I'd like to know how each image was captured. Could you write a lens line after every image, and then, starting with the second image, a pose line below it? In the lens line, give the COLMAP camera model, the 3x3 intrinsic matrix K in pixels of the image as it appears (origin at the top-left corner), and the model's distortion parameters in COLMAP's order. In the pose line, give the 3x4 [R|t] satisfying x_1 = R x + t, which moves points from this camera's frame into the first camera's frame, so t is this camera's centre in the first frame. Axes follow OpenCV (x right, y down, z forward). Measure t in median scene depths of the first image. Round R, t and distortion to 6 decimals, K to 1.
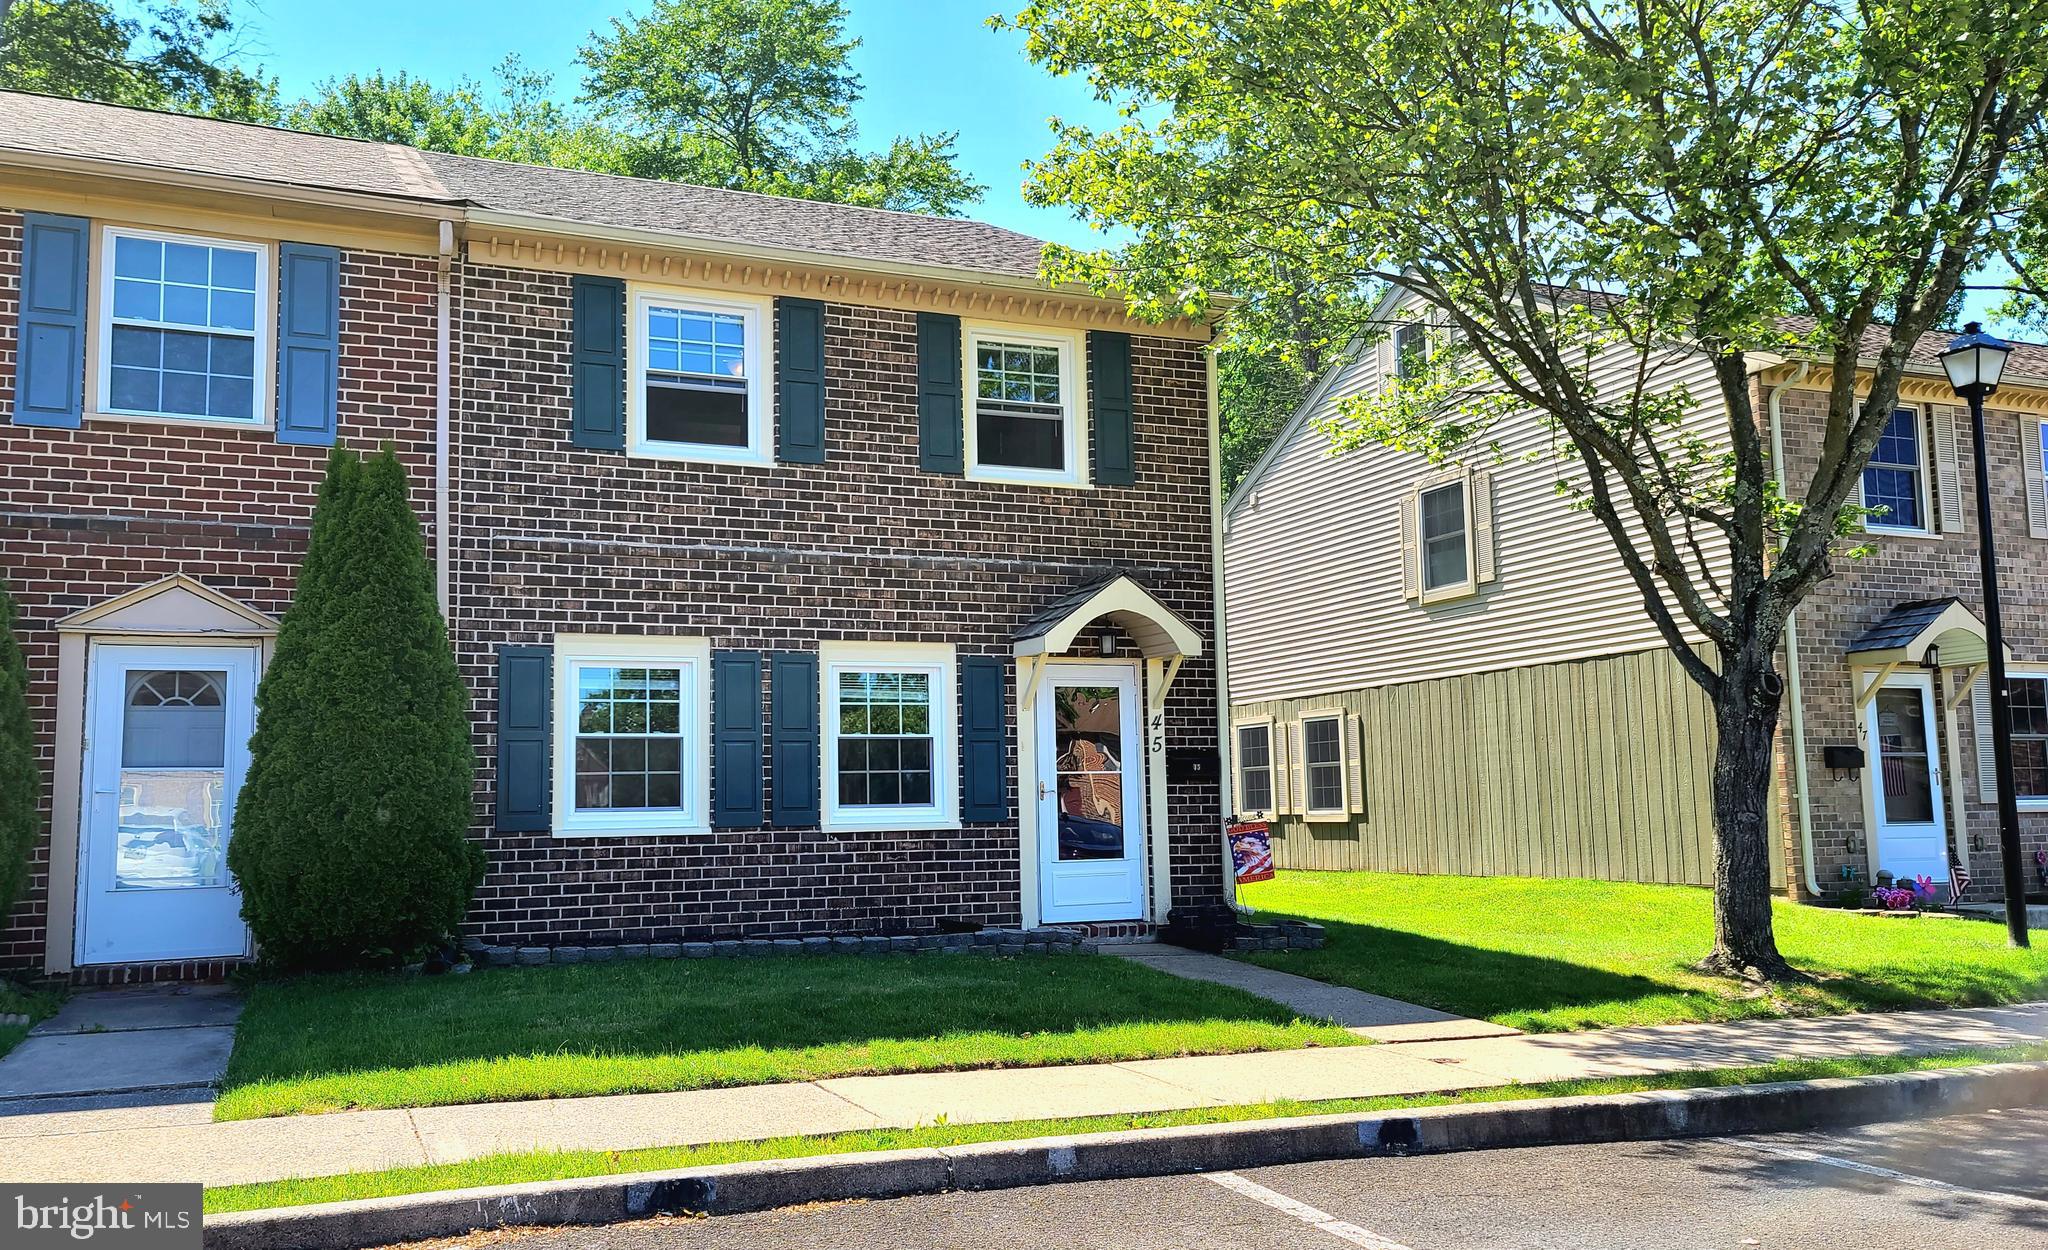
lens RADIAL K [[1729.9, 0, 1023.1], [0, 1729.9, 628.7], [0, 0, 1]] dist [0.046363, -0.003017]
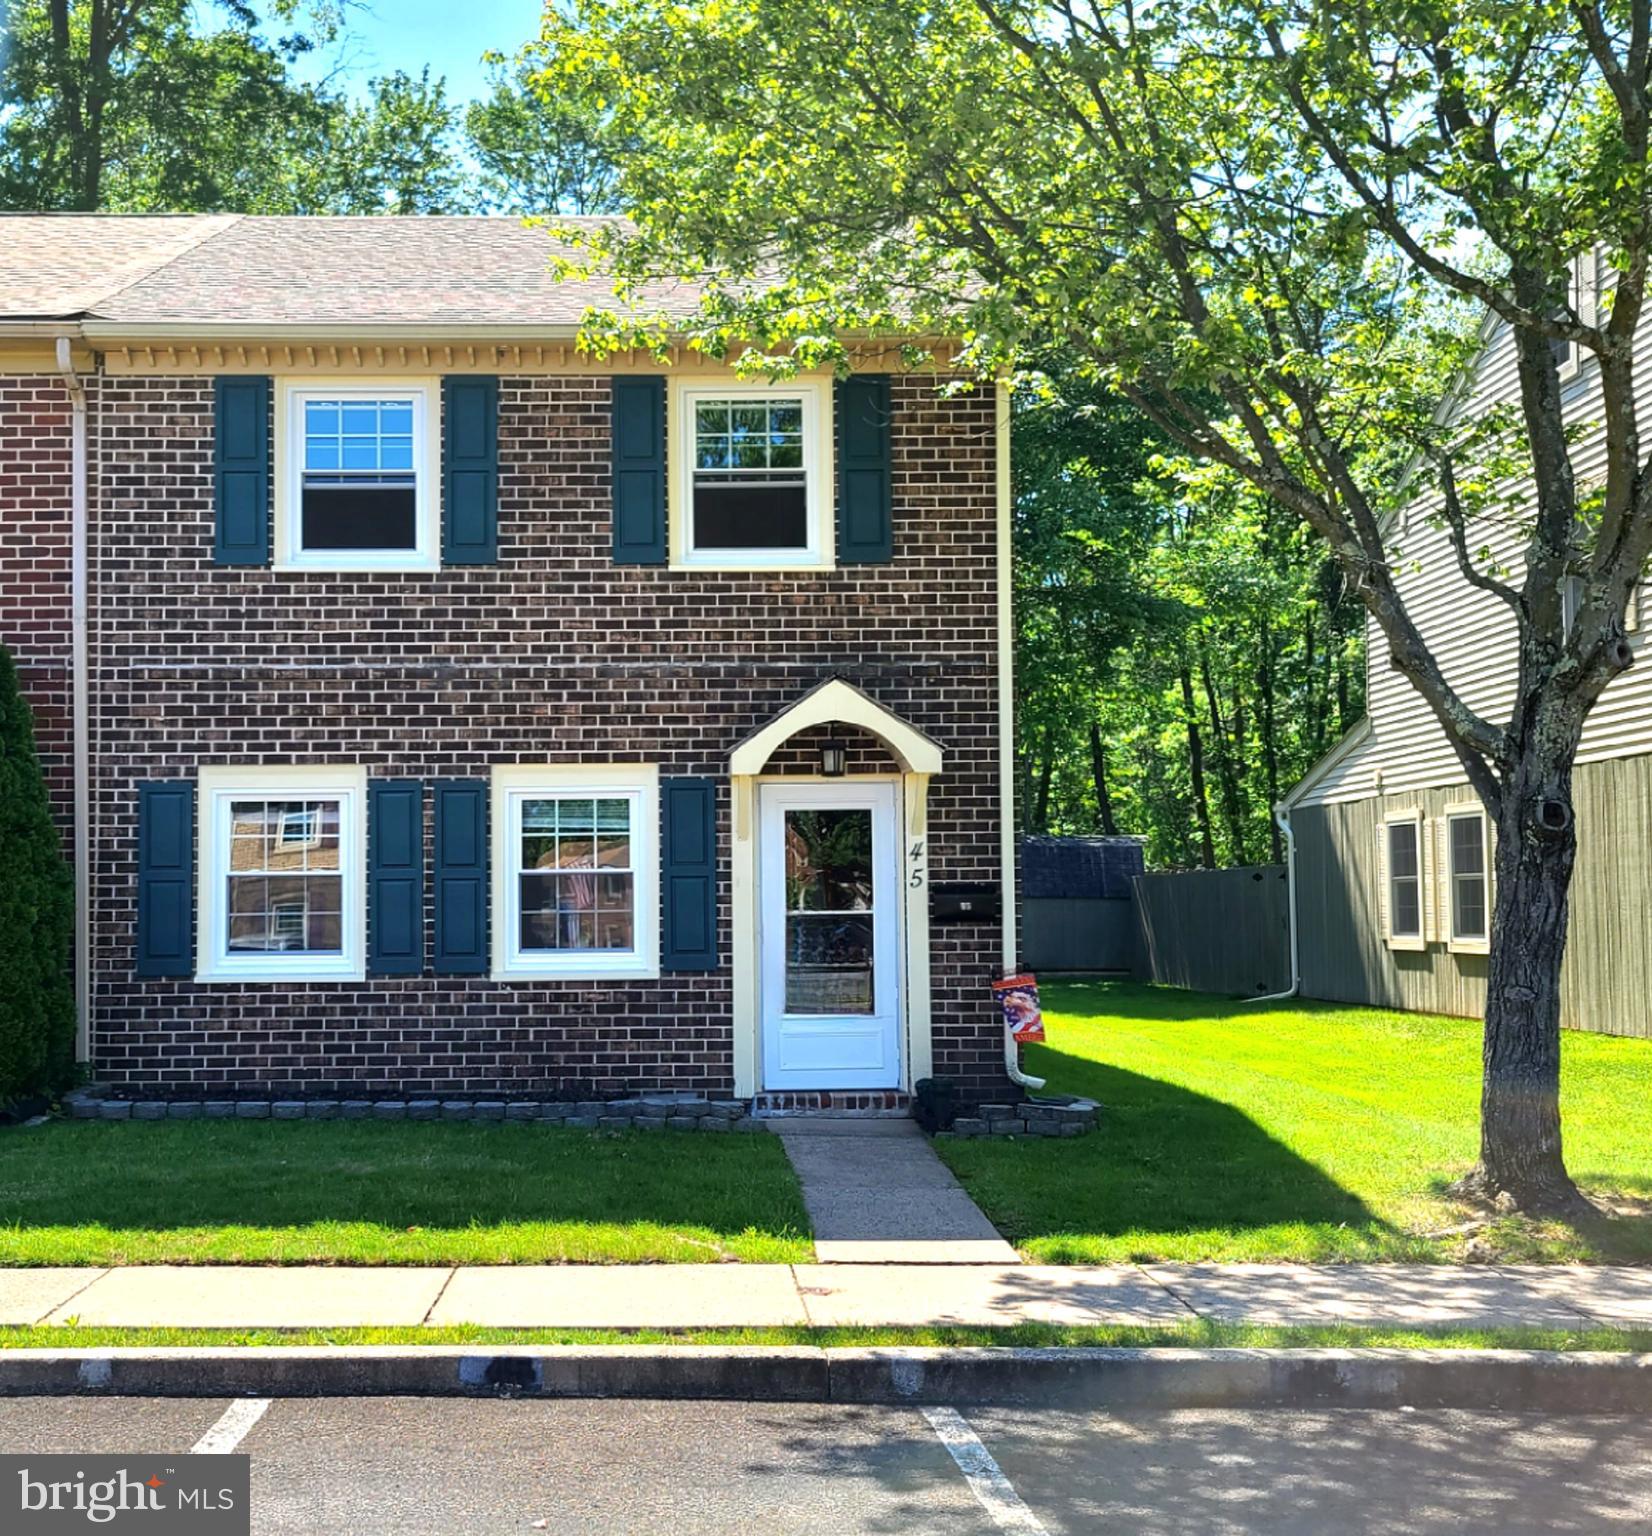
lens RADIAL K [[2243.6, 0, 825.4], [0, 2243.6, 764.1], [0, 0, 1]] dist [0.065415, 0.000000]
pose [[0.923317, -0.012182, -0.383846, 0.480416], [0.033498, 0.998242, 0.048898, -0.043873], [0.382575, -0.058006, 0.922102, 0.004512]]
